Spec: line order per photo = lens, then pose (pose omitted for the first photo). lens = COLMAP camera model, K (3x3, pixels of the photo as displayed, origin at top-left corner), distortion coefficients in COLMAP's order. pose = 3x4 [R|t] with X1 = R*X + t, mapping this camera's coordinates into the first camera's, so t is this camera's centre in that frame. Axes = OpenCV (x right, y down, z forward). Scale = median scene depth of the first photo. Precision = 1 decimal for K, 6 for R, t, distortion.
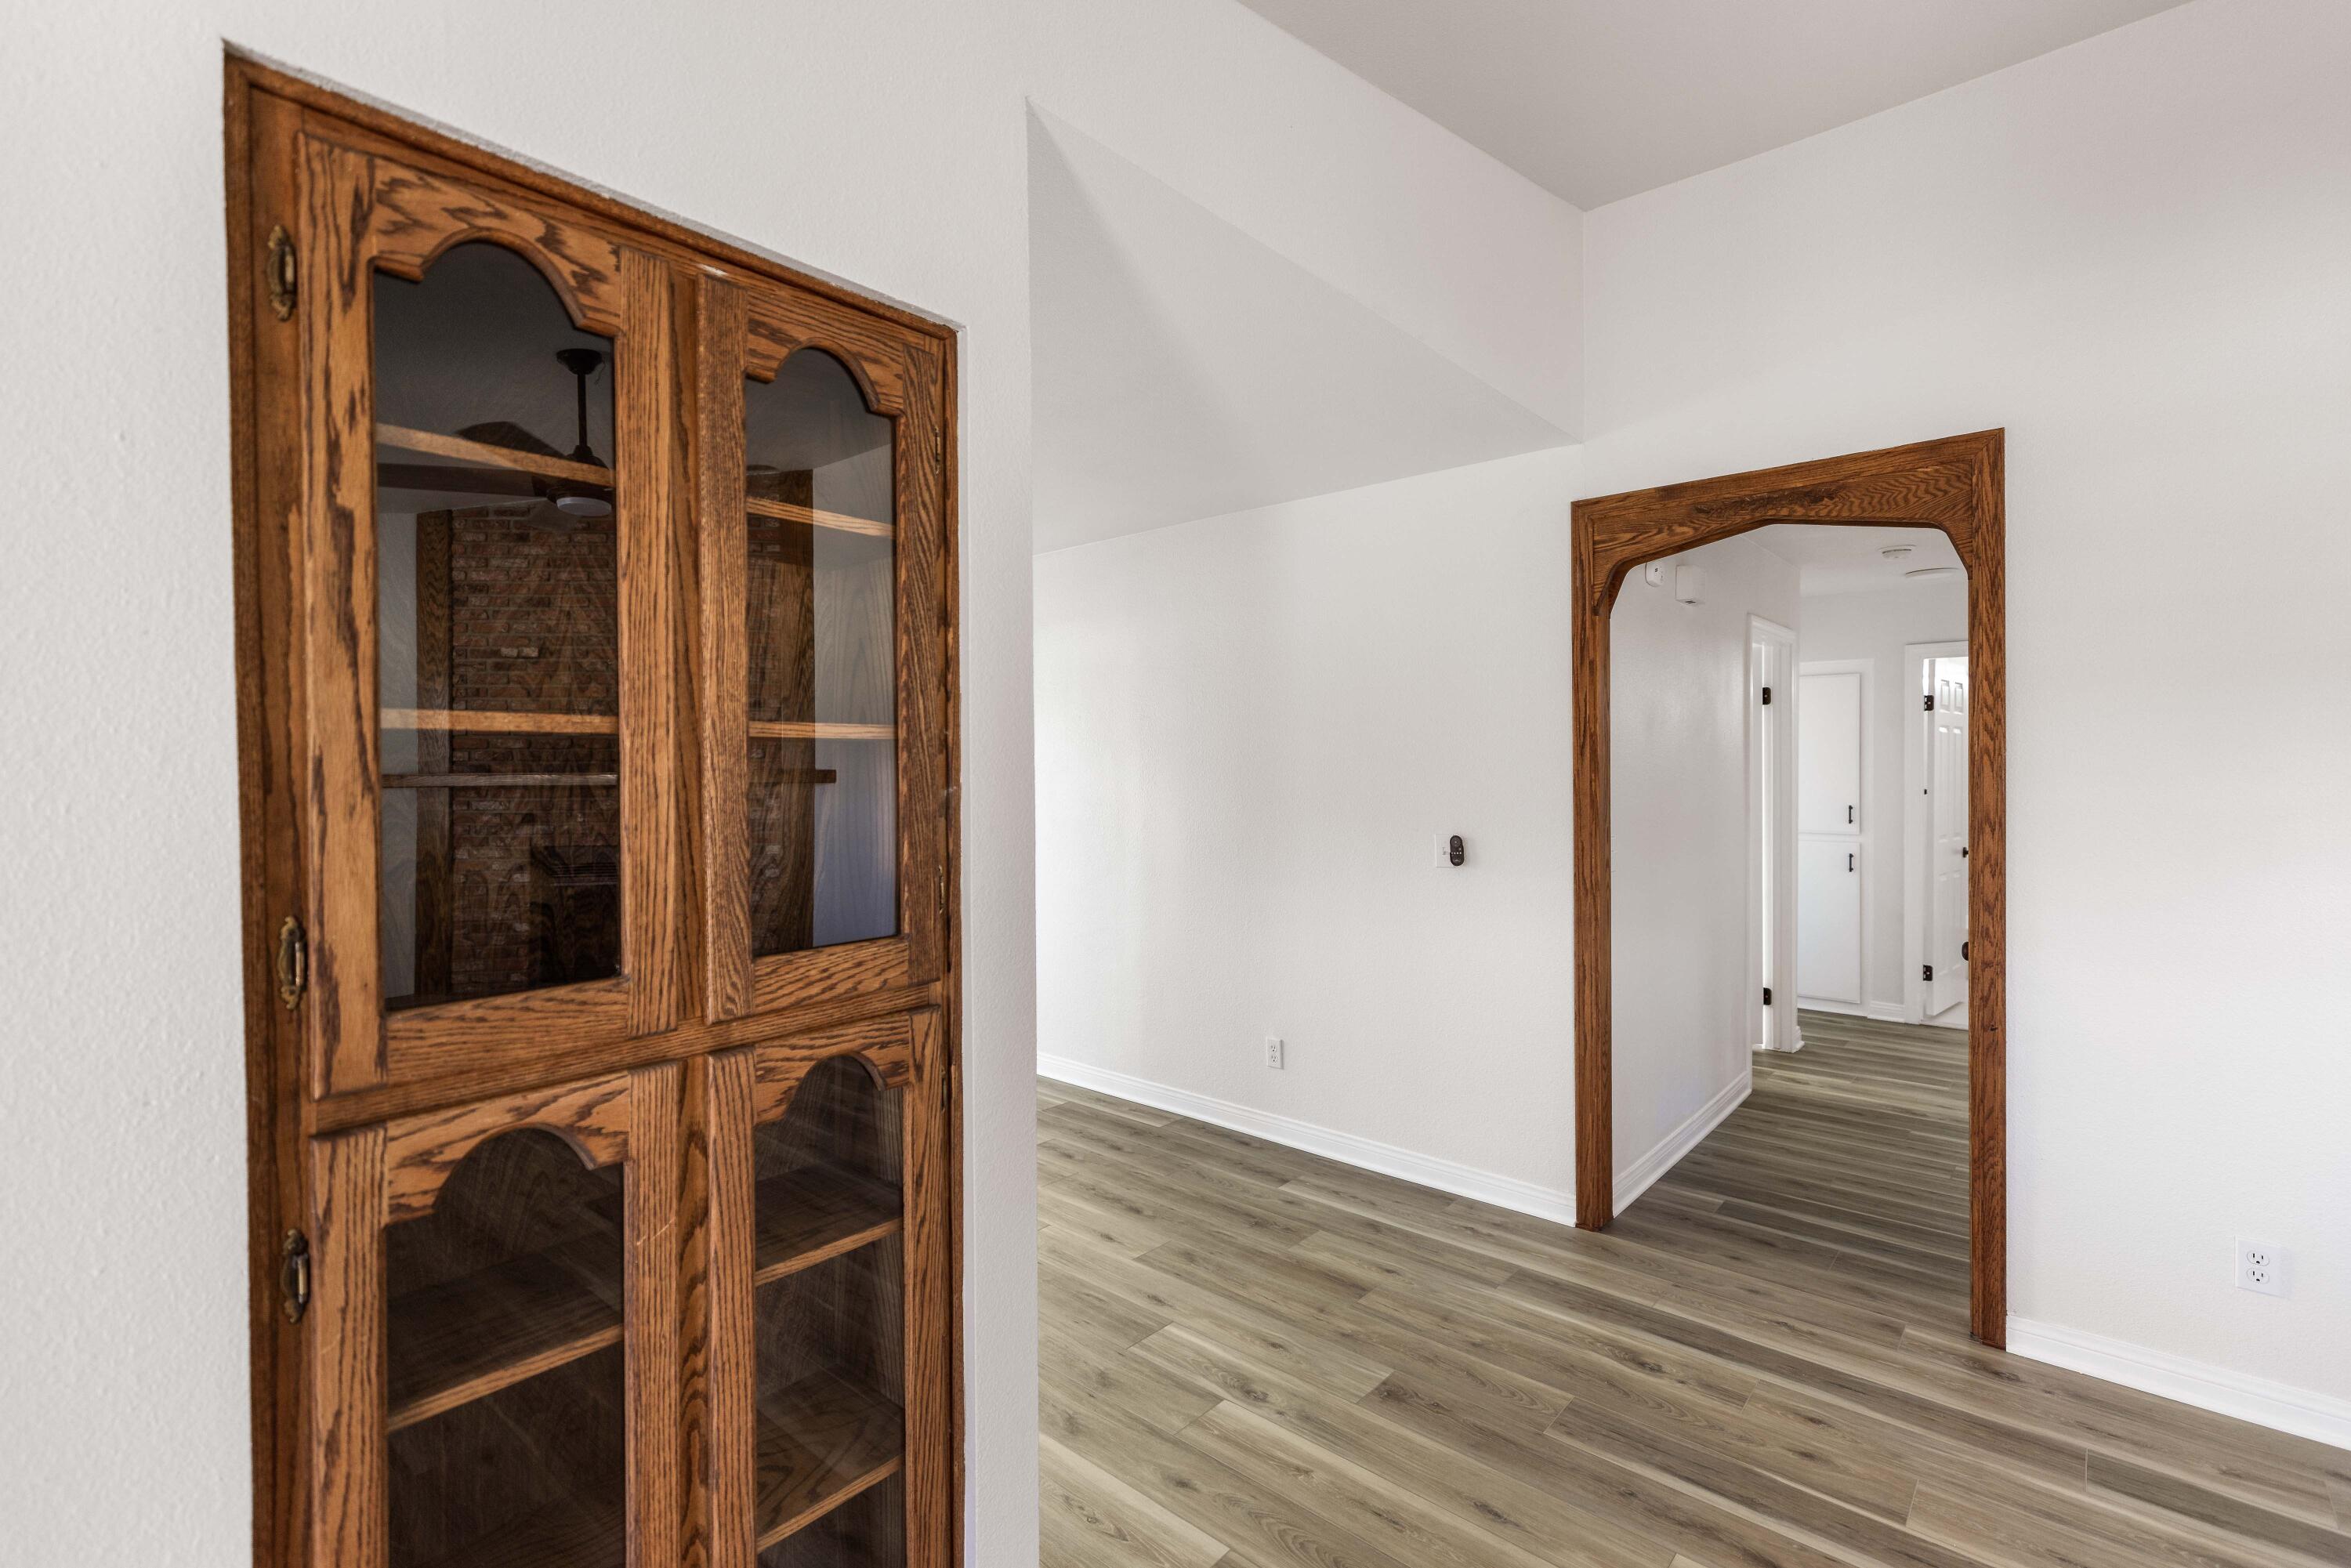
lens RADIAL K [[1045.5, 0, 1142.3], [0, 1045.5, 770.2], [0, 0, 1]] dist [-0.003011, -0.000166]
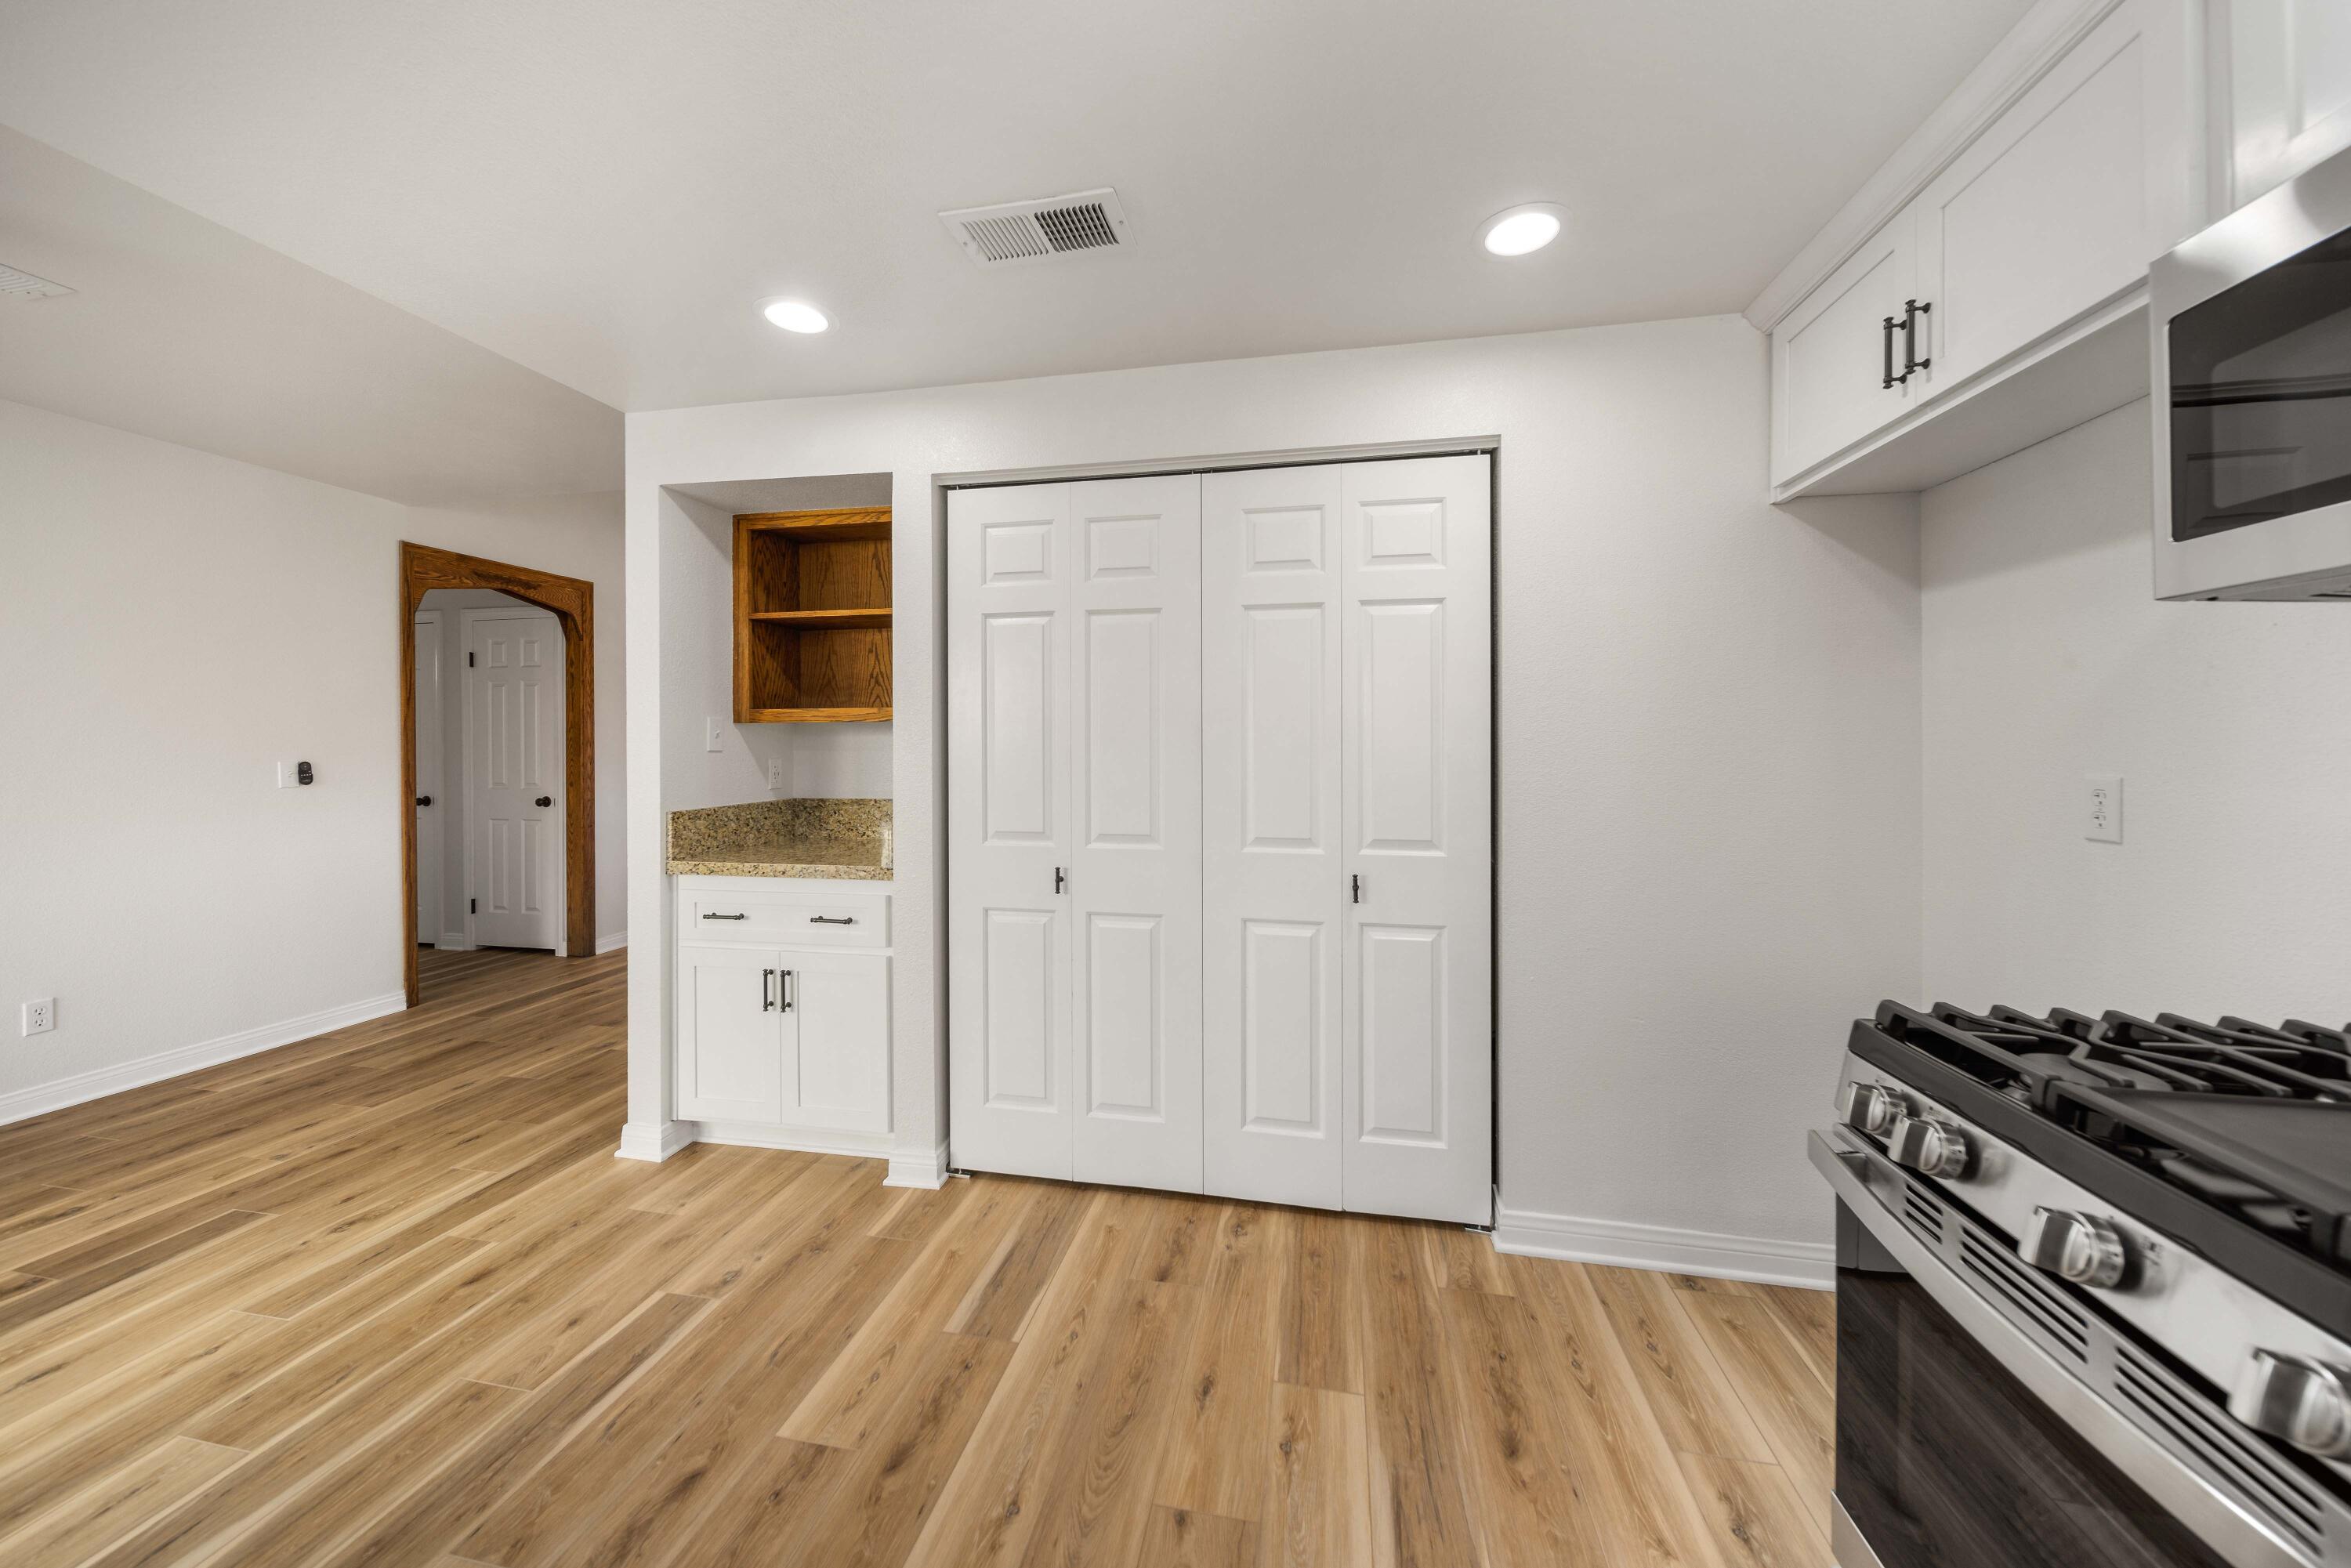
lens RADIAL K [[838.3, 0, 1180.6], [0, 838.3, 738.0], [0, 0, 1]] dist [-0.000477, -0.001407]
pose [[-0.511093, 0.006622, 0.859500, -1.518587], [0.007803, 0.999965, -0.003064, 0.057533], [-0.859490, 0.005141, -0.511126, 0.788164]]
